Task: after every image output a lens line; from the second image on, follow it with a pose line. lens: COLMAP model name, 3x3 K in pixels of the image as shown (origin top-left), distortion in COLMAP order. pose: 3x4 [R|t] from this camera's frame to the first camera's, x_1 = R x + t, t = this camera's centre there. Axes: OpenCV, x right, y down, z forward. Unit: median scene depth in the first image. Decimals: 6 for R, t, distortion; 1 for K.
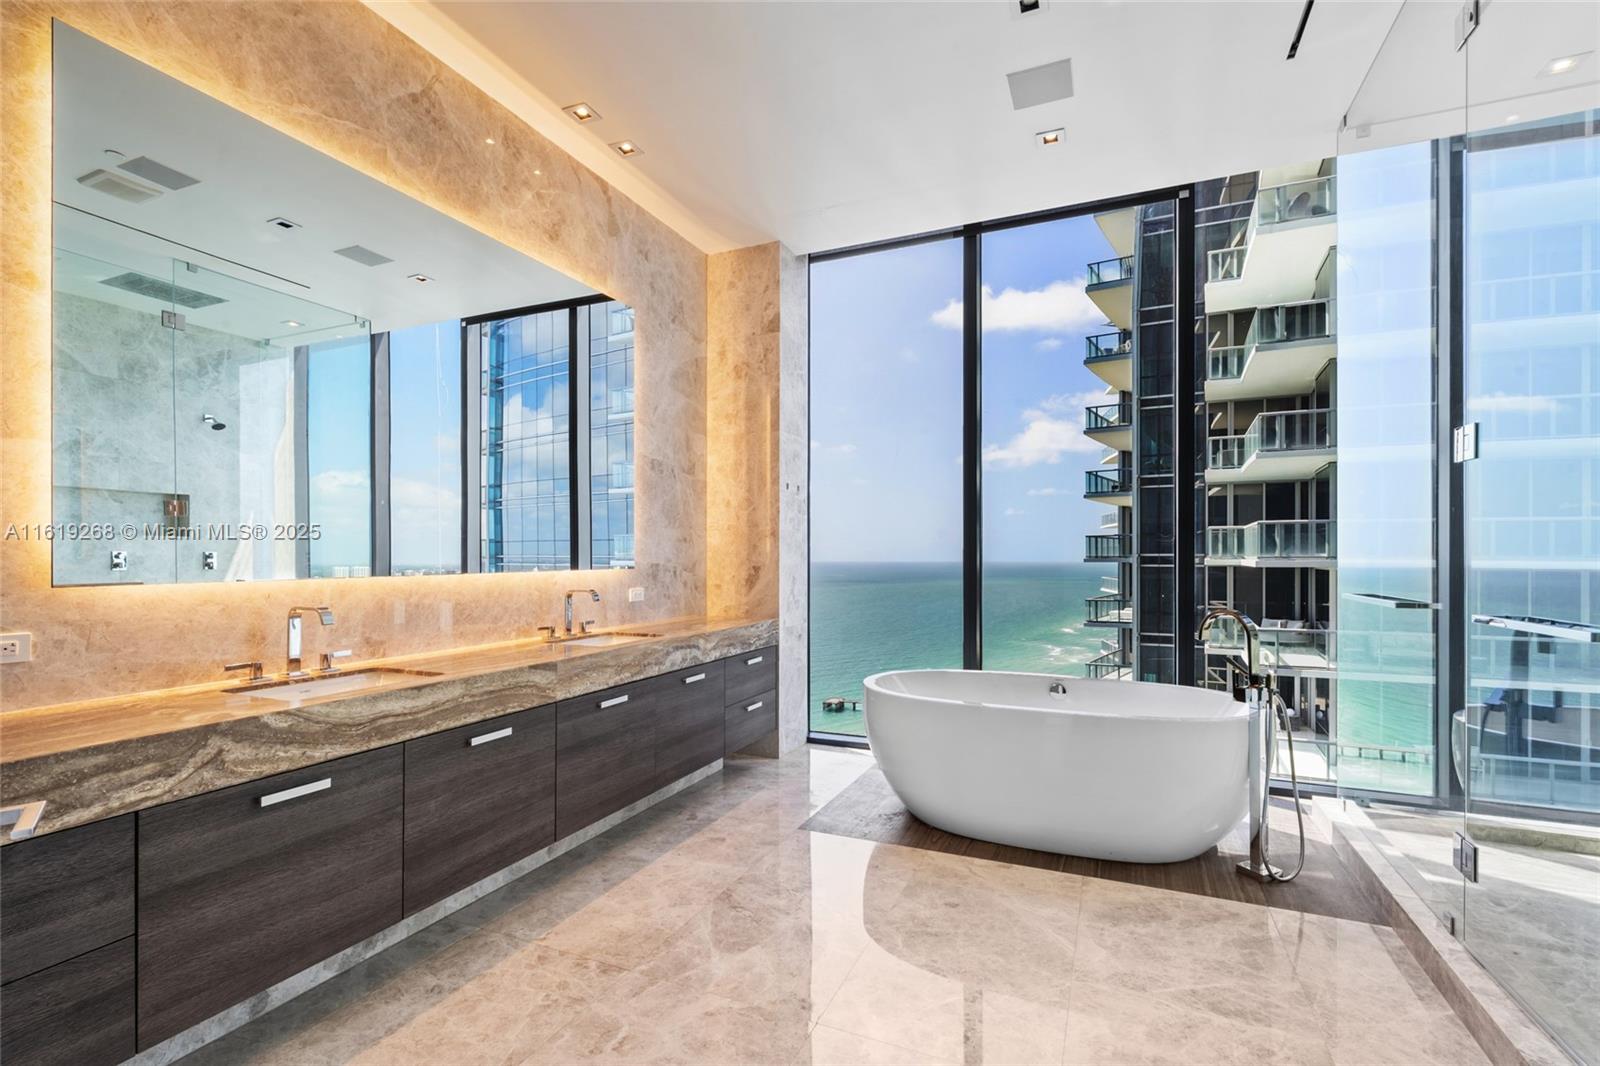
lens RADIAL K [[707.4, 0, 801.3], [0, 707.4, 548.8], [0, 0, 1]] dist [0.000822, -0.001159]
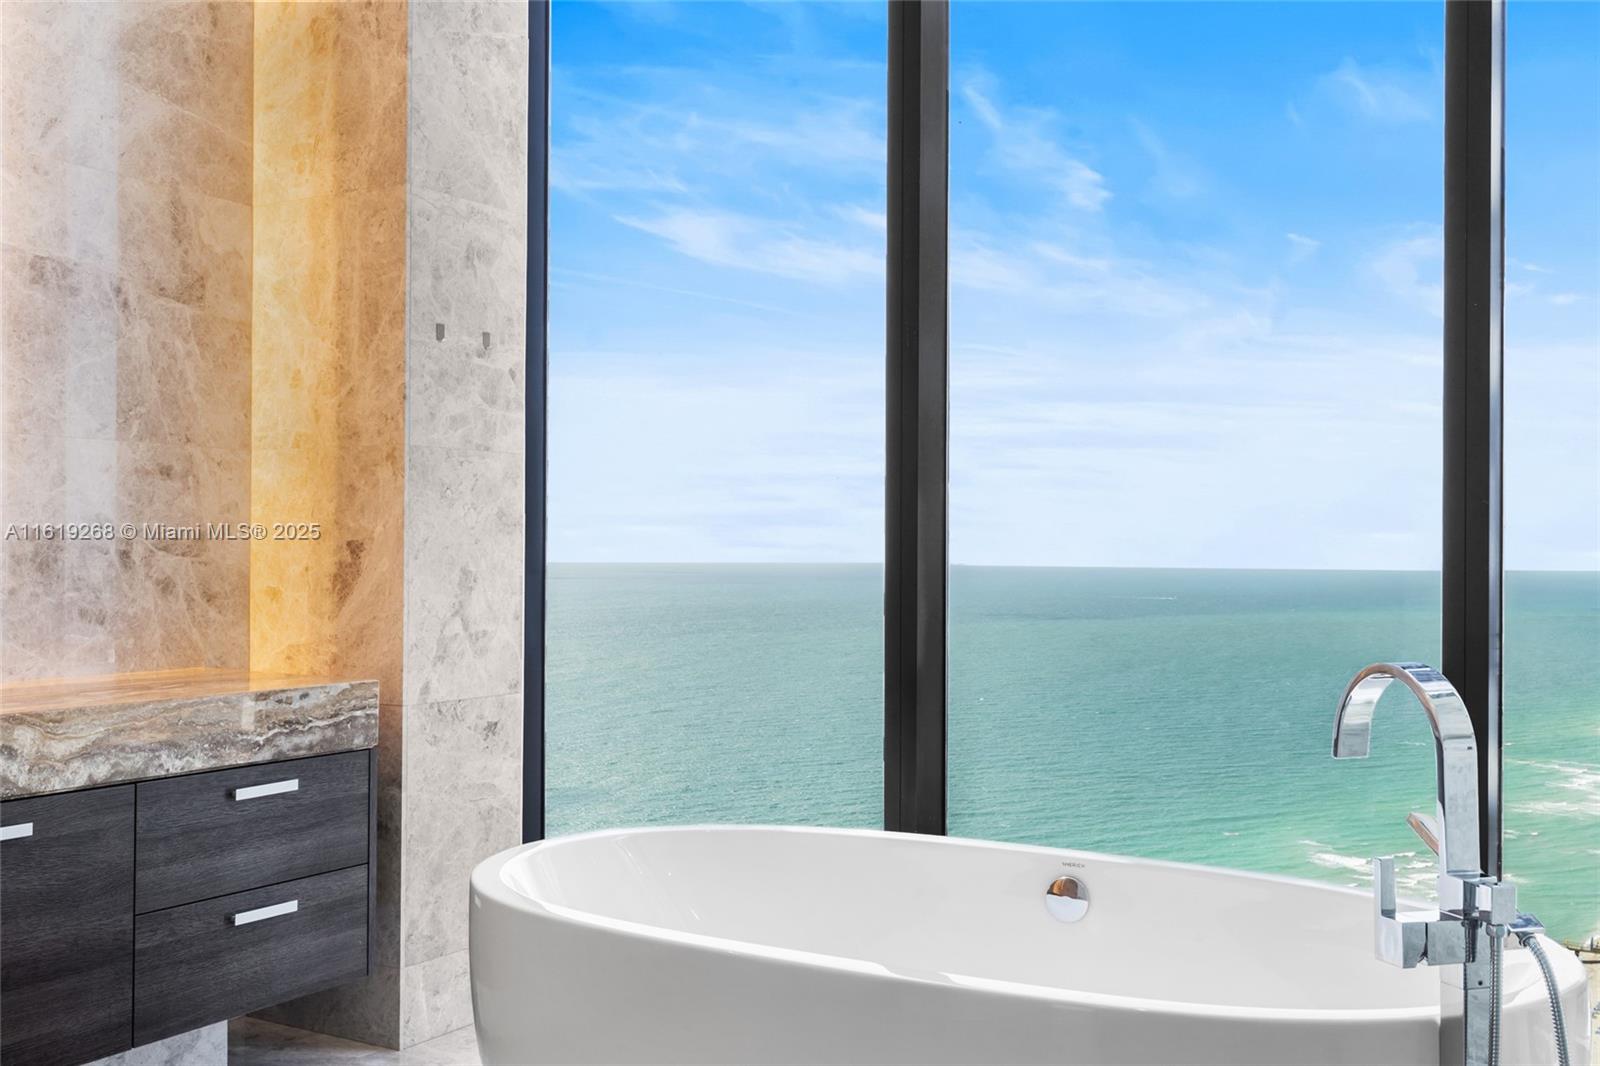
lens RADIAL K [[1549.1, 0, 802.2], [0, 1549.1, 535.9], [0, 0, 1]] dist [-0.000368, 0.000000]
pose [[0.991453, 0.006855, -0.130284, 0.284078], [-0.006872, 0.999976, 0.000322, 0.019651], [0.130284, 0.000576, 0.991477, 0.202637]]
